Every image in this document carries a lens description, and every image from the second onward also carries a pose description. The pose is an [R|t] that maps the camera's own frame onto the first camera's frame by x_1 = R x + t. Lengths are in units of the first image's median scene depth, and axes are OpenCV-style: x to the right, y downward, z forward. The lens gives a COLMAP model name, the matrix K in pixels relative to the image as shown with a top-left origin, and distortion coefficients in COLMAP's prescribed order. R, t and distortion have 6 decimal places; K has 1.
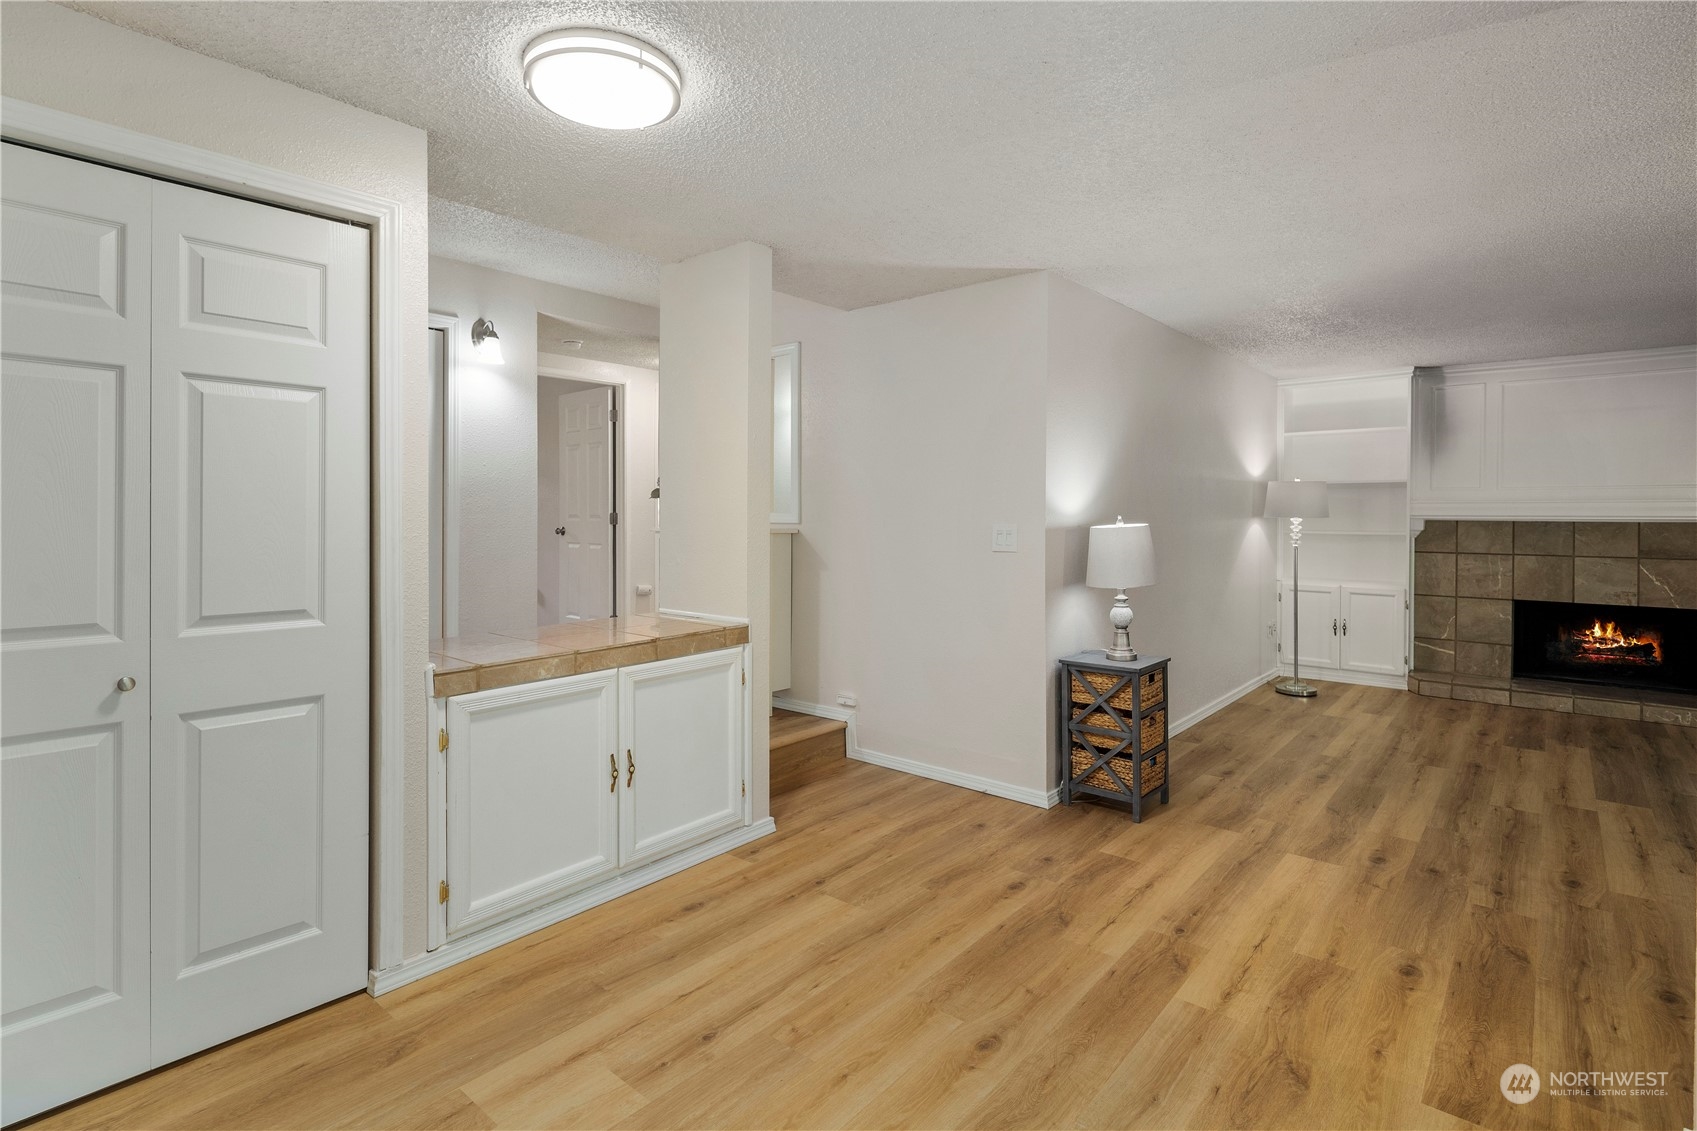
lens RADIAL K [[830.6, 0, 845.5], [0, 830.6, 517.0], [0, 0, 1]] dist [0.010477, -0.006554]
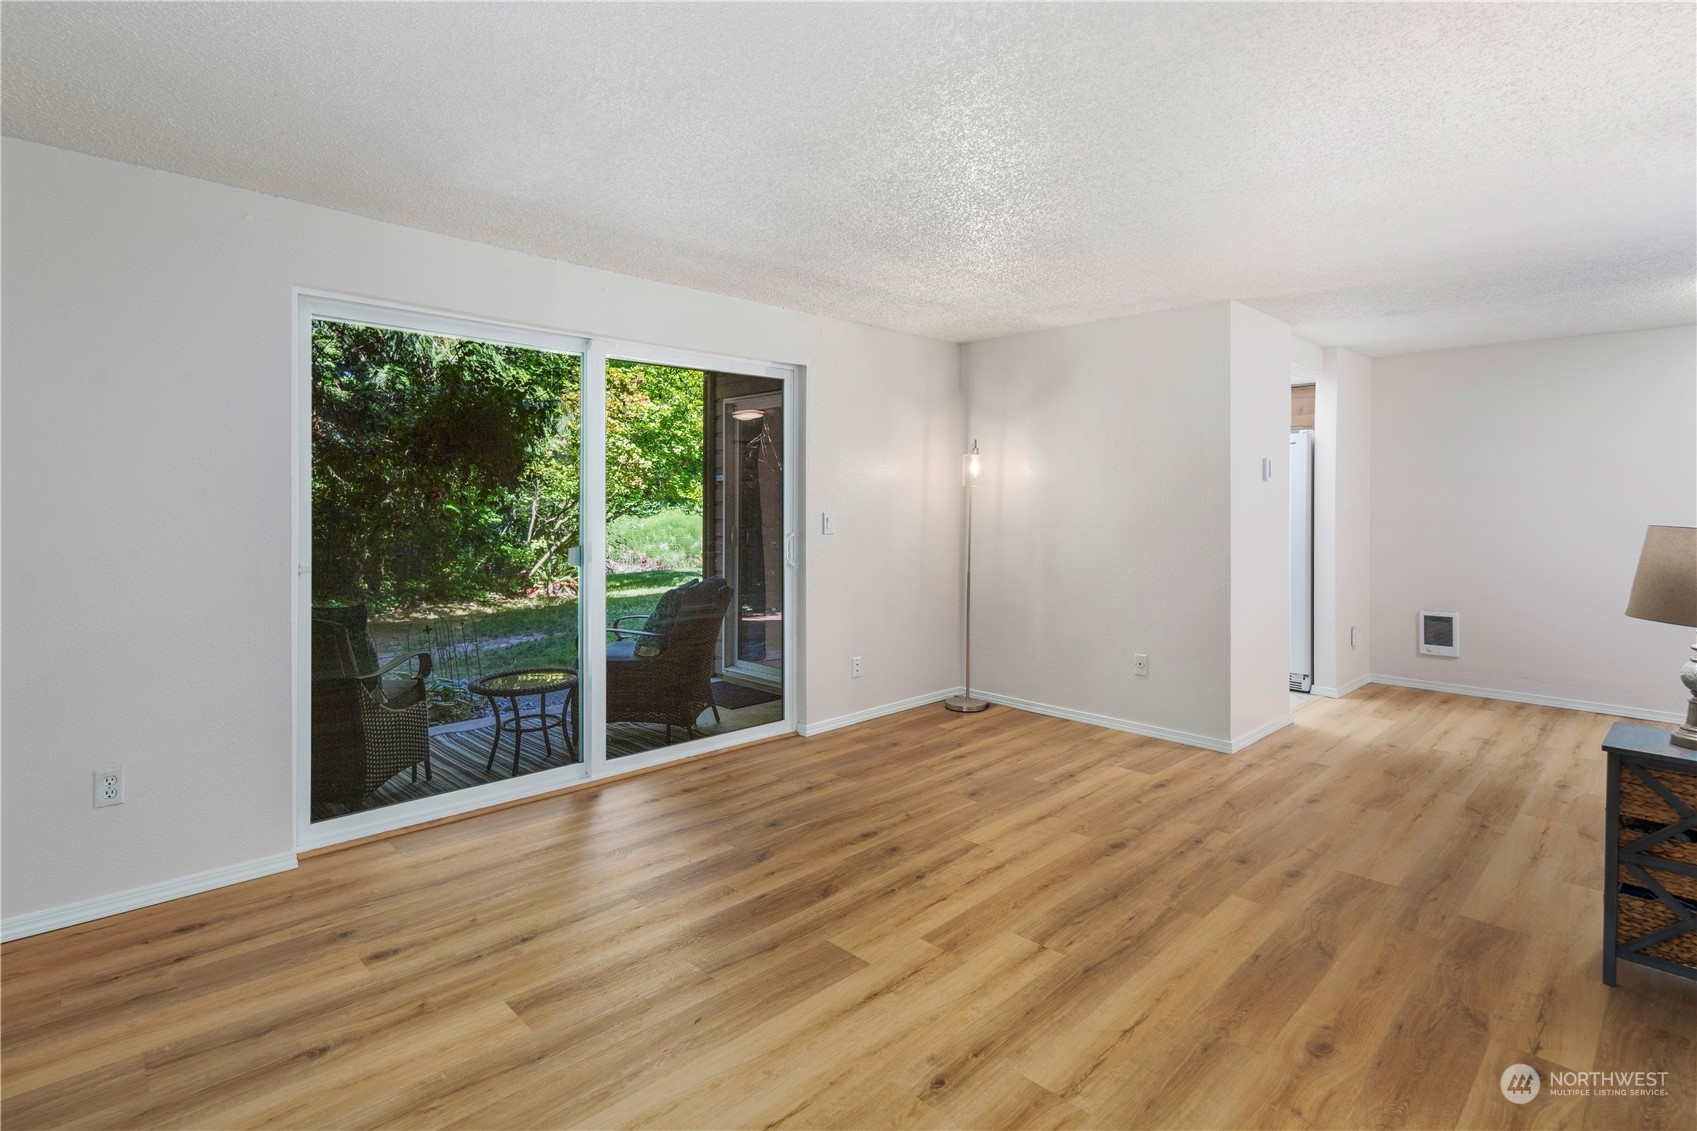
lens RADIAL K [[830.6, 0, 853.3], [0, 830.6, 493.7], [0, 0, 1]] dist [0.010477, -0.006554]
pose [[-0.996229, -0.005637, 0.086577, 0.901275], [-0.006153, 0.999965, -0.005690, -0.006513], [-0.086541, -0.006201, -0.996229, 1.692076]]
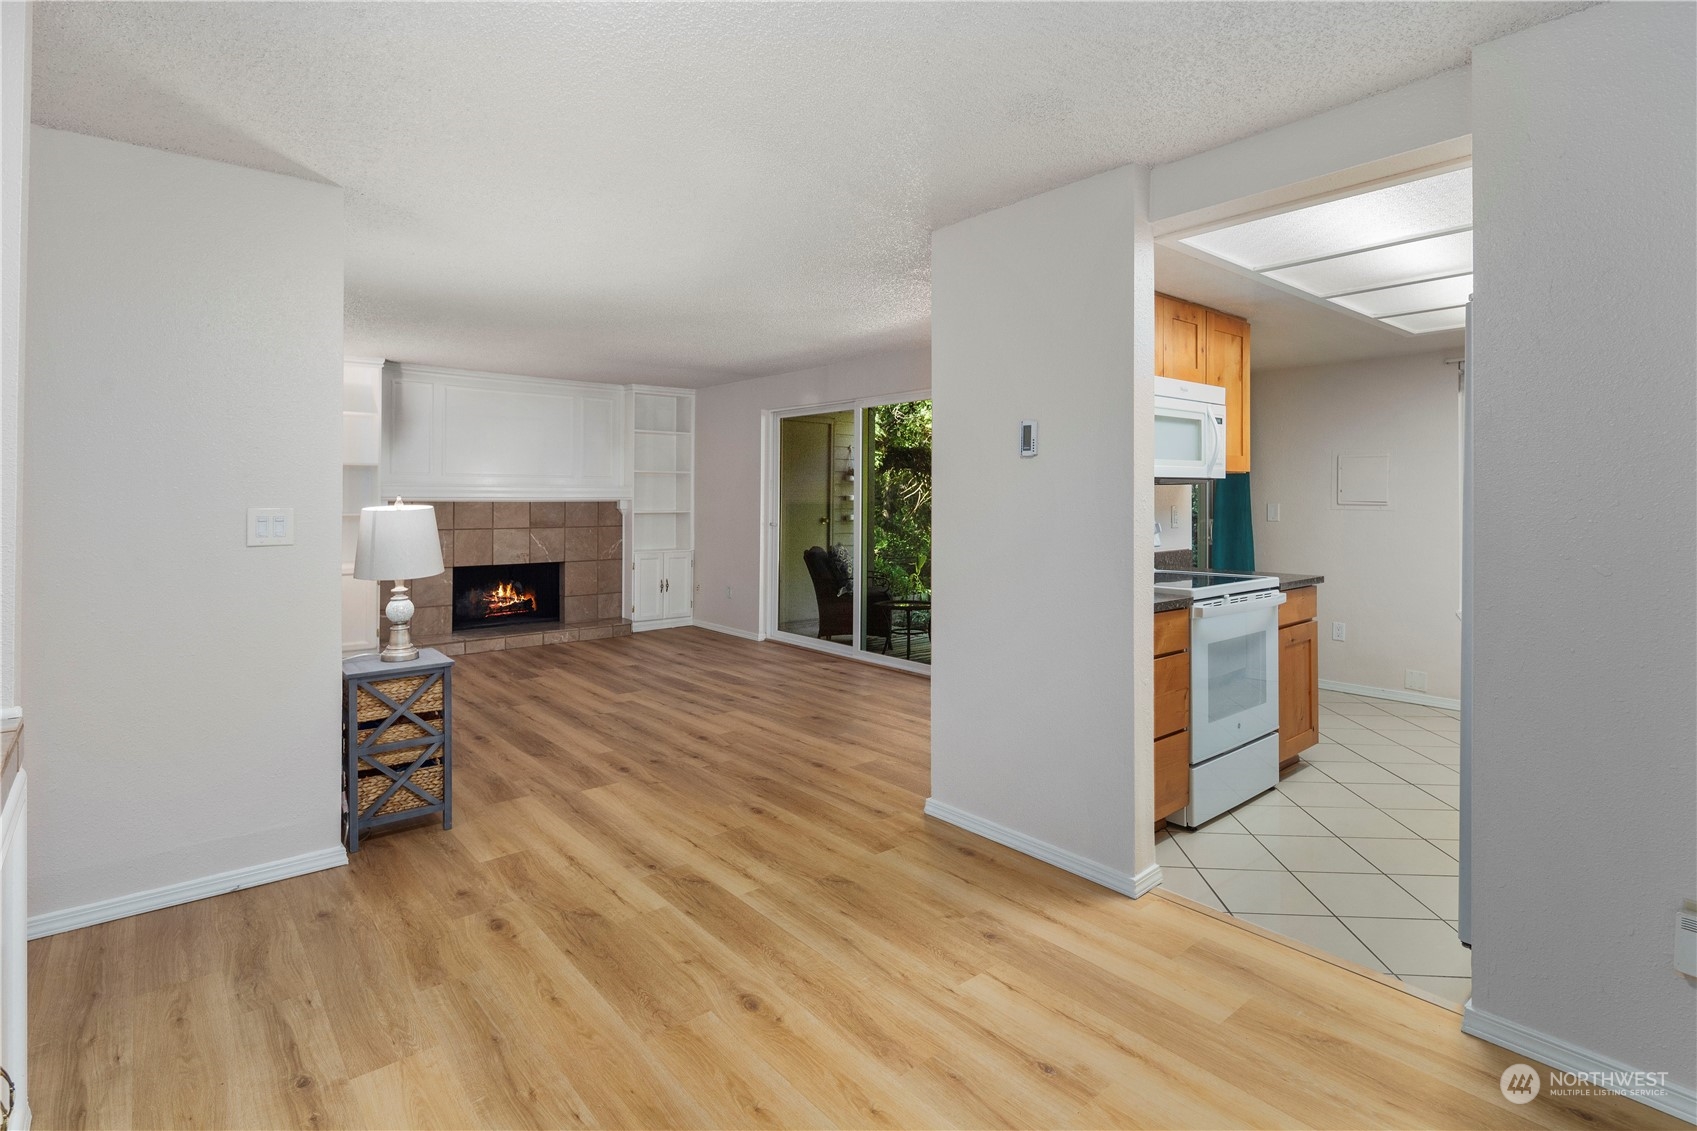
lens RADIAL K [[830.6, 0, 841.8], [0, 830.6, 489.2], [0, 0, 1]] dist [0.010477, -0.006554]
pose [[0.166475, 0.008686, 0.986007, -0.468816], [0.004573, 0.999944, -0.009581, 0.001565], [-0.986035, 0.006104, 0.166426, 0.397300]]
